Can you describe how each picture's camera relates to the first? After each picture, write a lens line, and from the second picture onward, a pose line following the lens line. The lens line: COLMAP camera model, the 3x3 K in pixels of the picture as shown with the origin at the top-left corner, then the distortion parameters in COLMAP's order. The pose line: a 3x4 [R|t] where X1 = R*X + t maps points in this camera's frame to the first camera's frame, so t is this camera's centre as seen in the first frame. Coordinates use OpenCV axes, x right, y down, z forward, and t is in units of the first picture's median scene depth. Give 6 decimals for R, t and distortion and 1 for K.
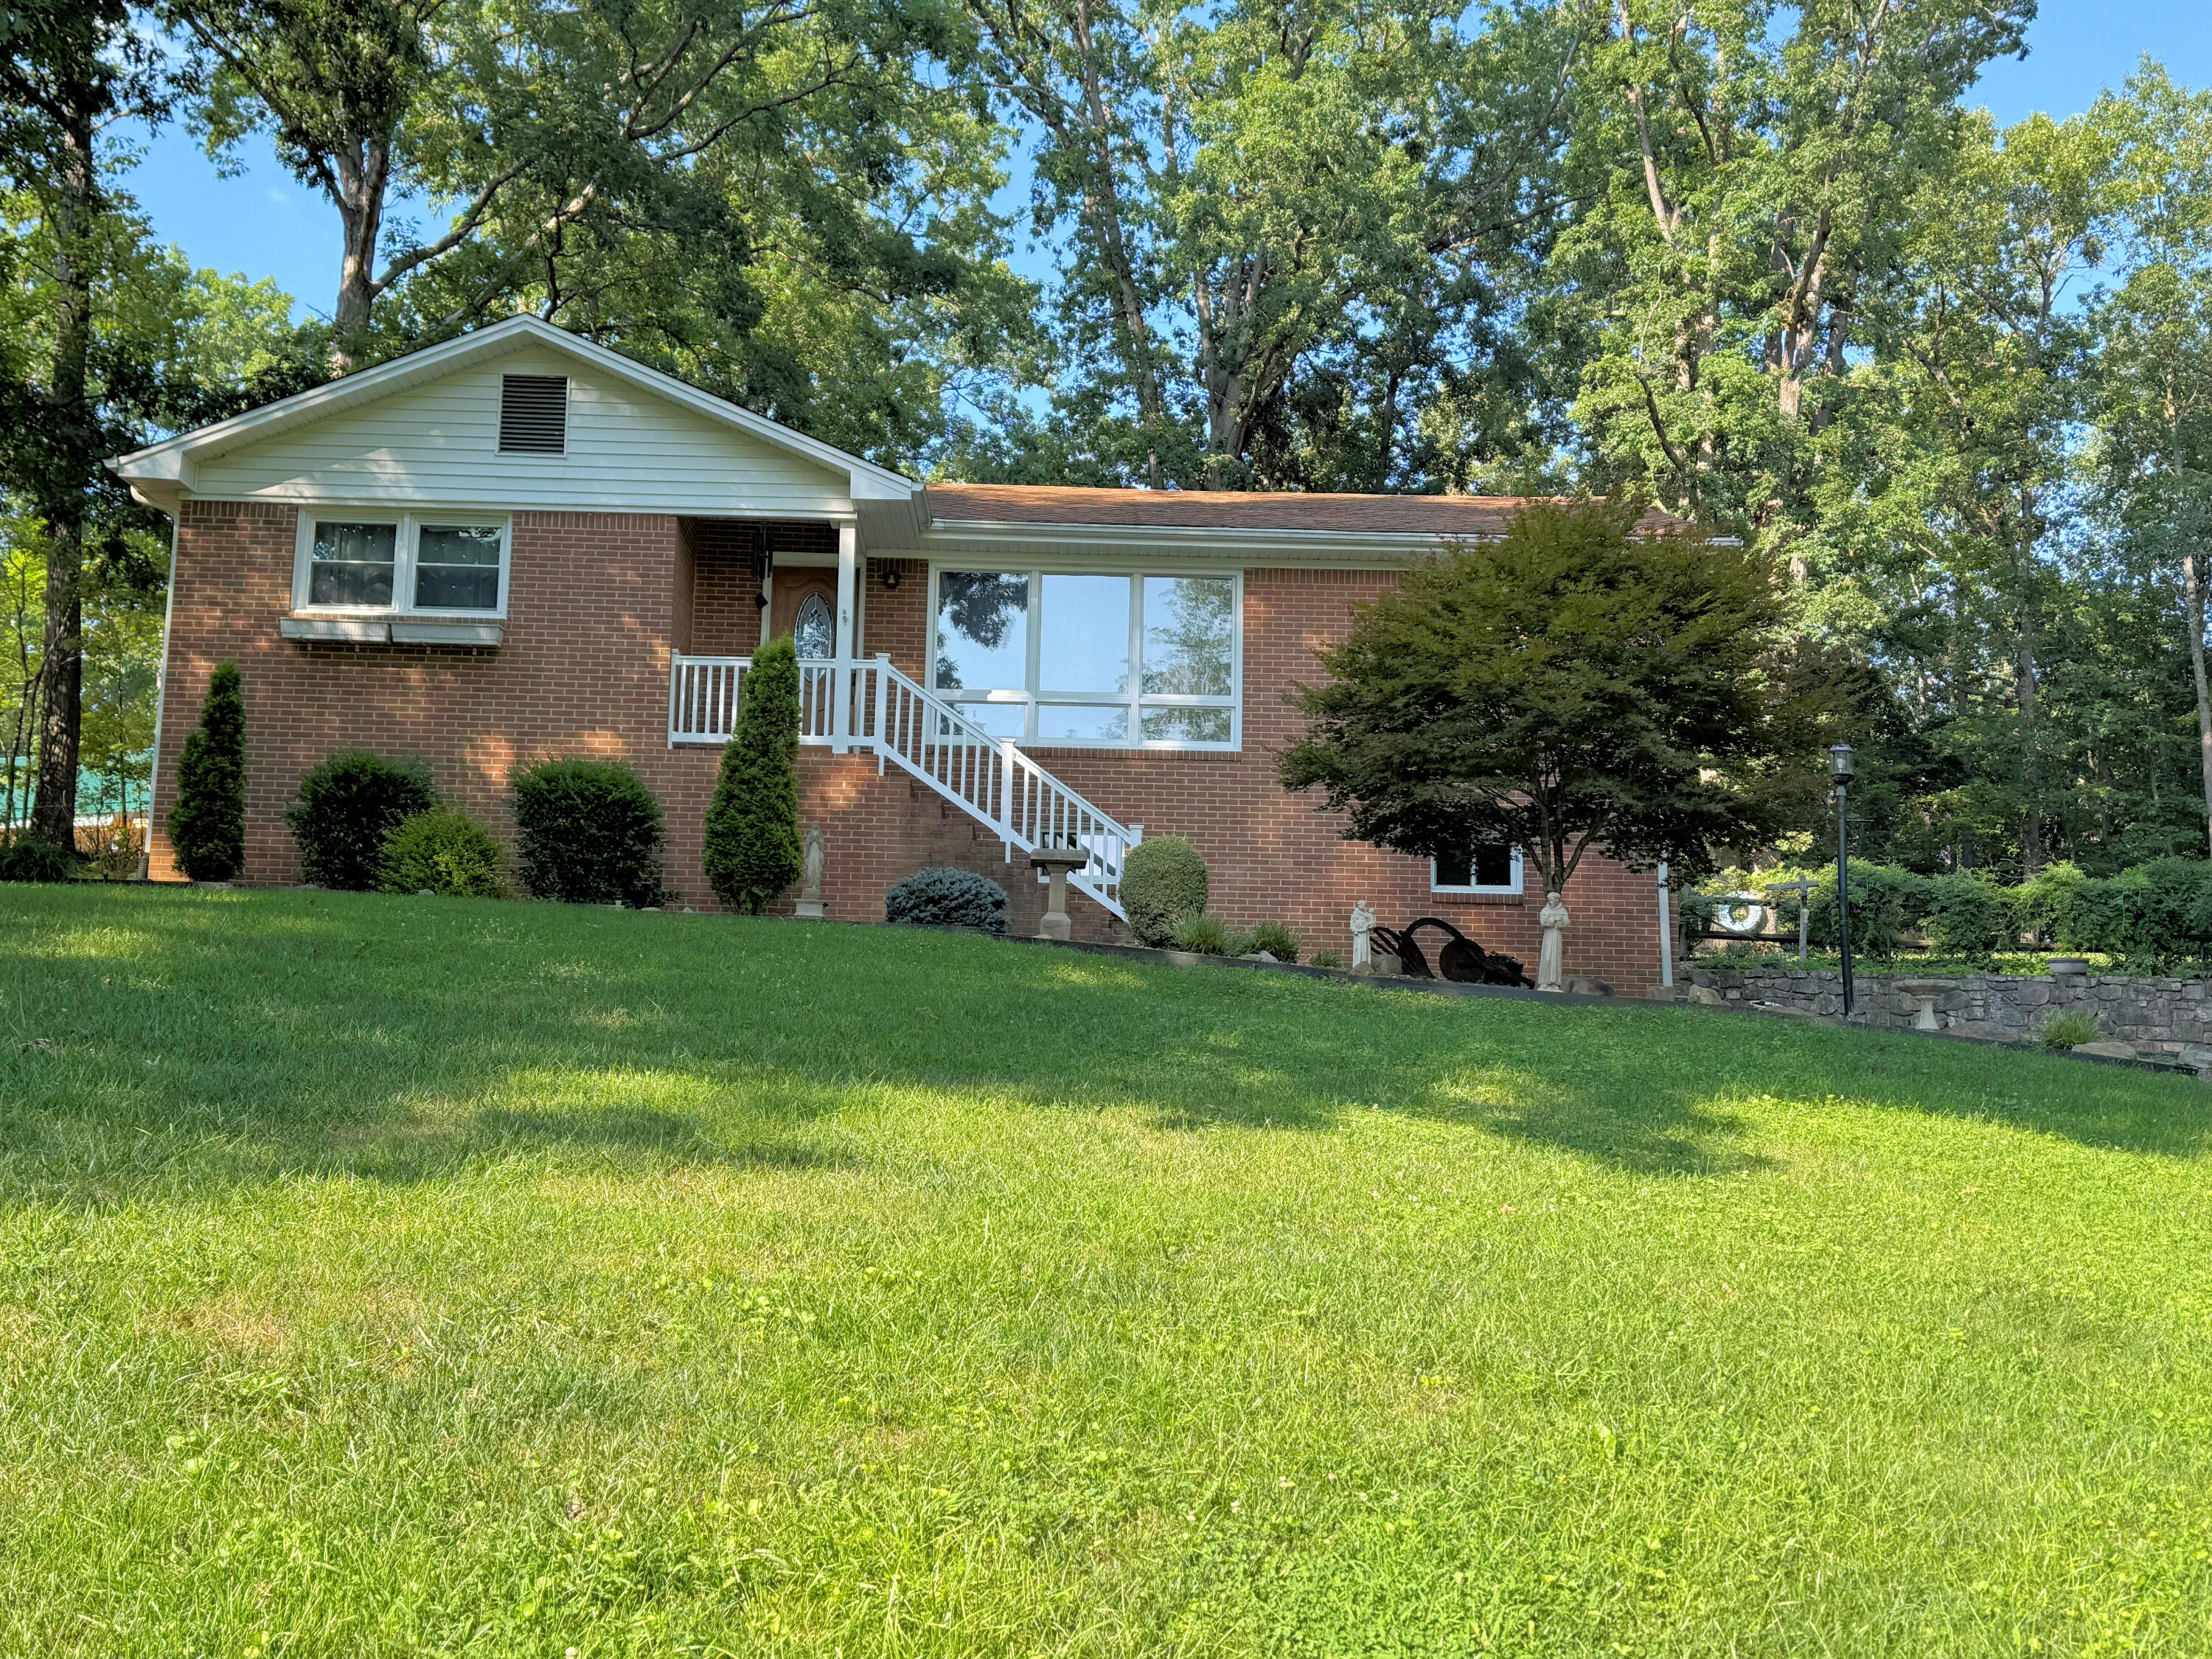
lens RADIAL K [[2501.1, 0, 1106.0], [0, 2501.1, 829.5], [0, 0, 1]] dist [0.016865, 0.020409]
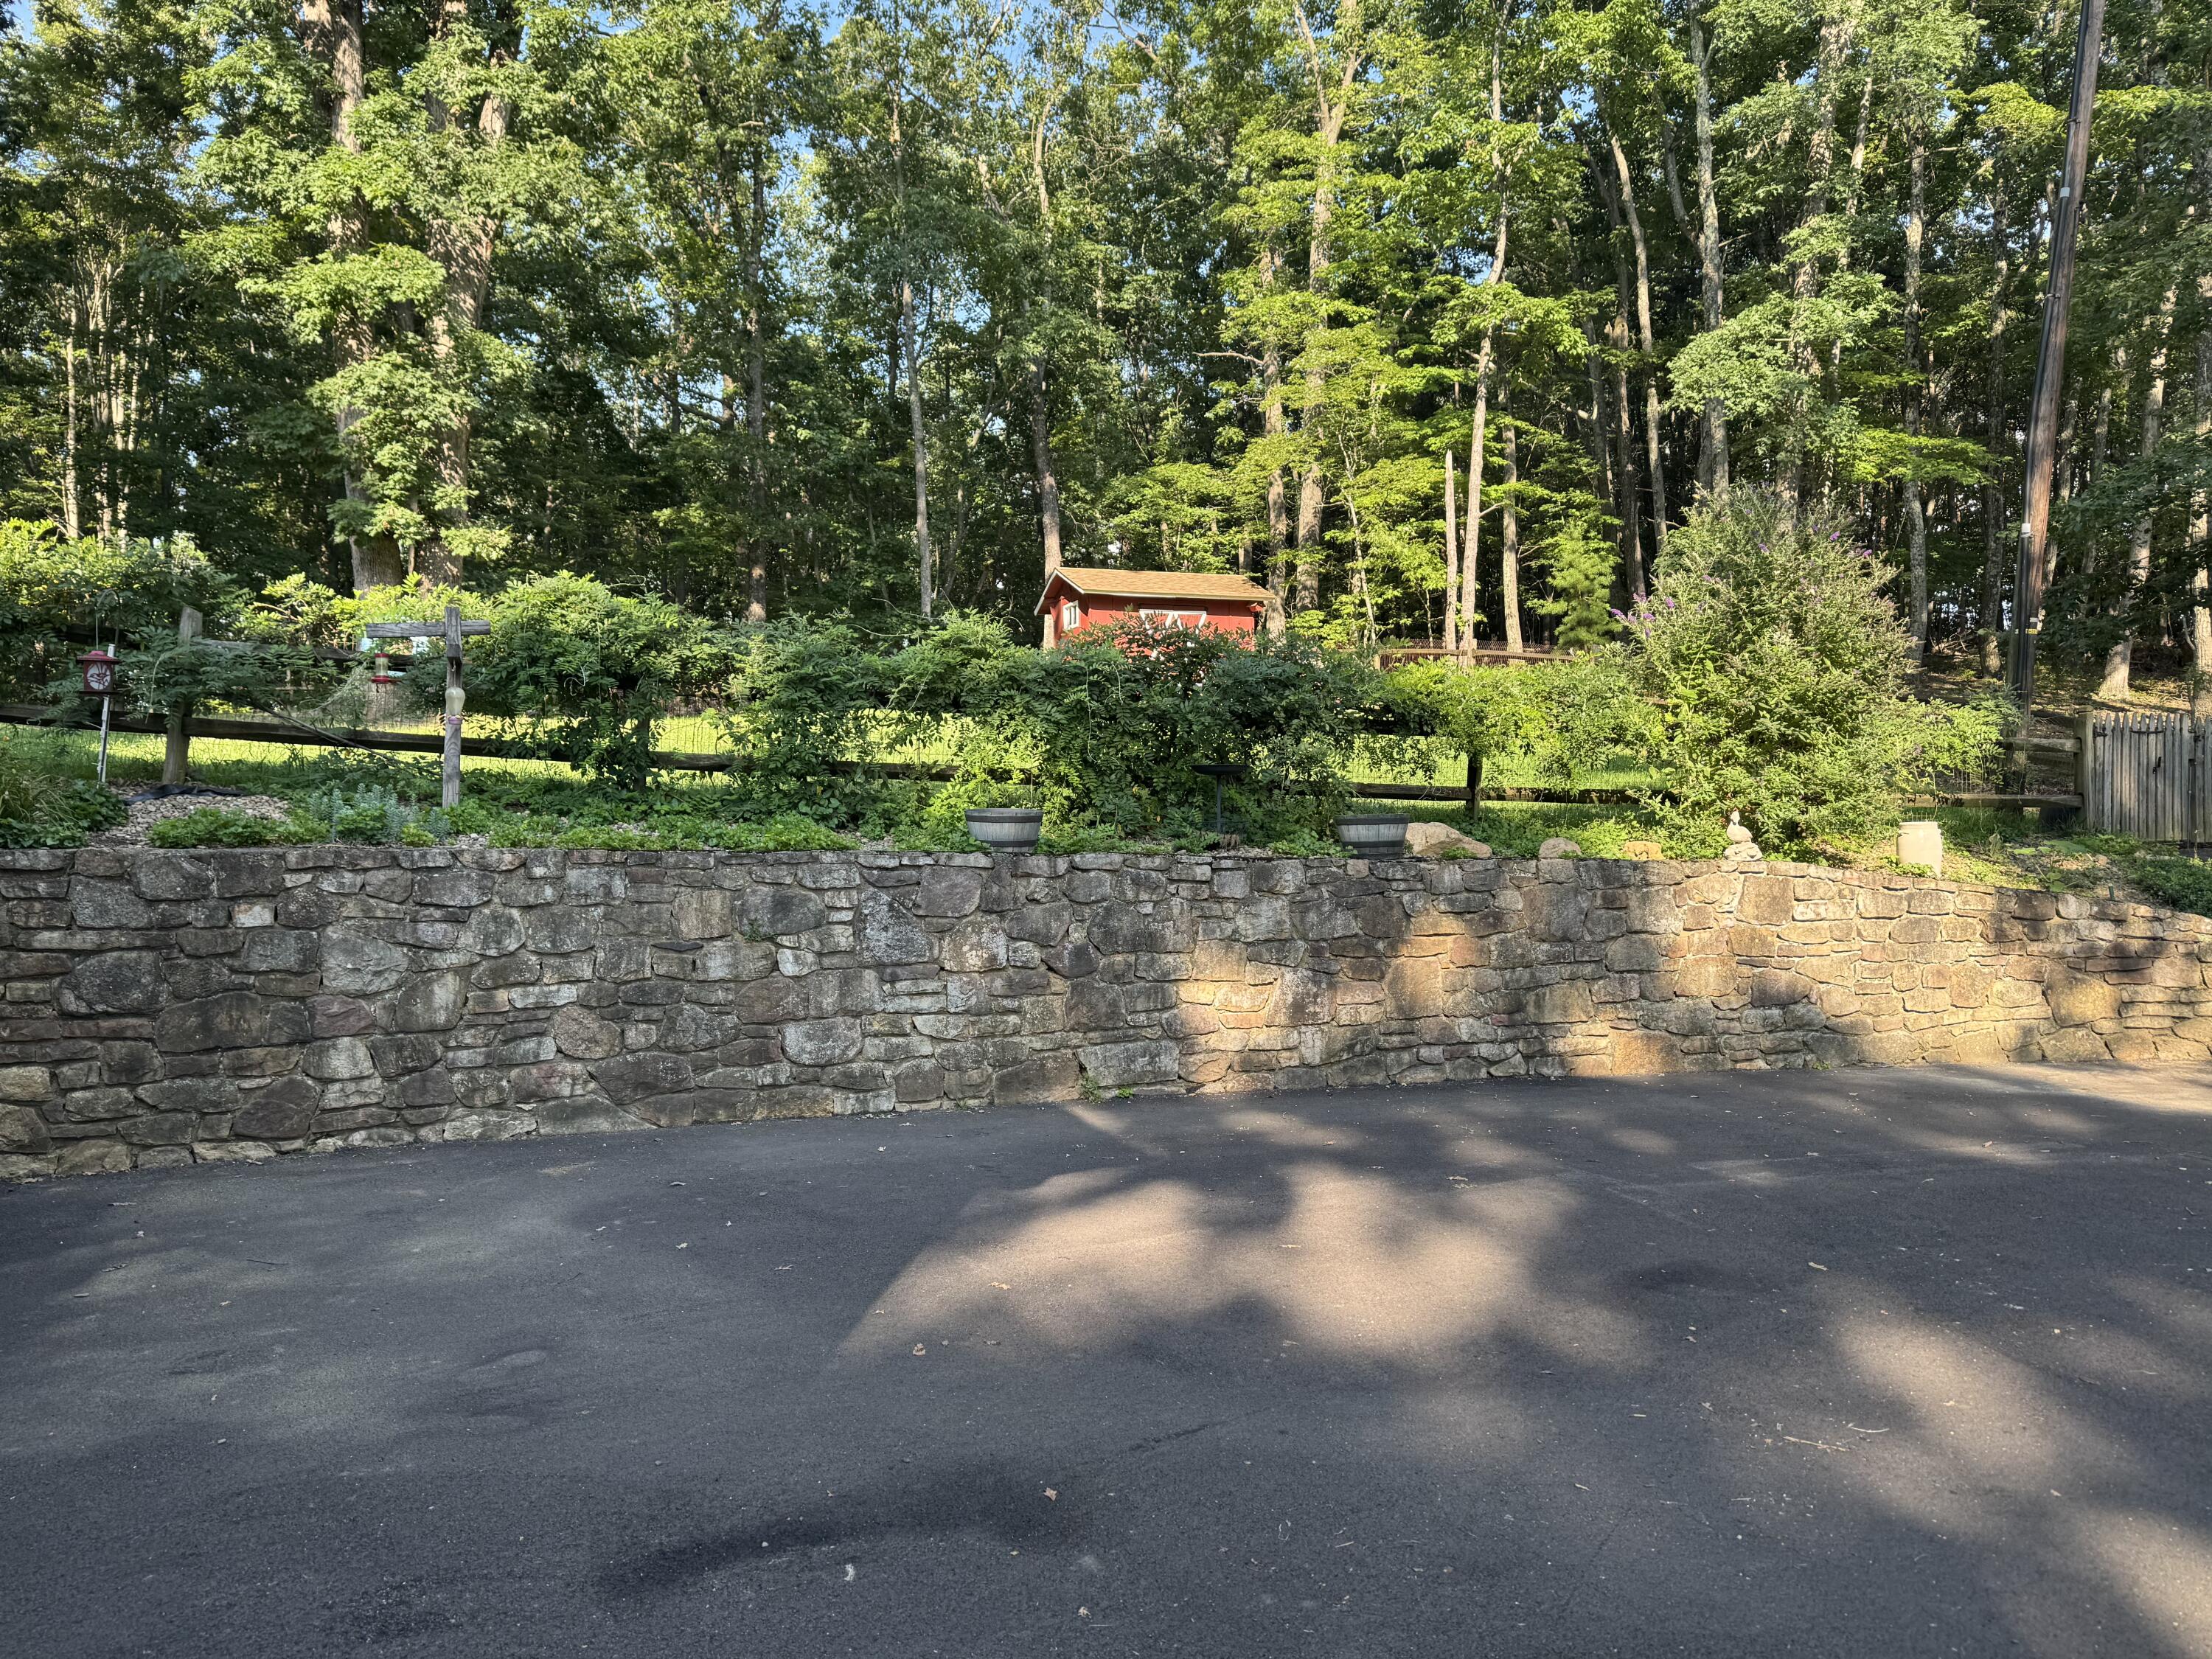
lens RADIAL K [[1512.1, 0, 1106.0], [0, 1512.1, 829.5], [0, 0, 1]] dist [0.000407, -0.000221]
pose [[0.812437, -0.043832, 0.581399, 0.321725], [-0.064868, 0.984184, 0.164844, 0.006638], [-0.579429, -0.171639, 0.796745, 1.065982]]
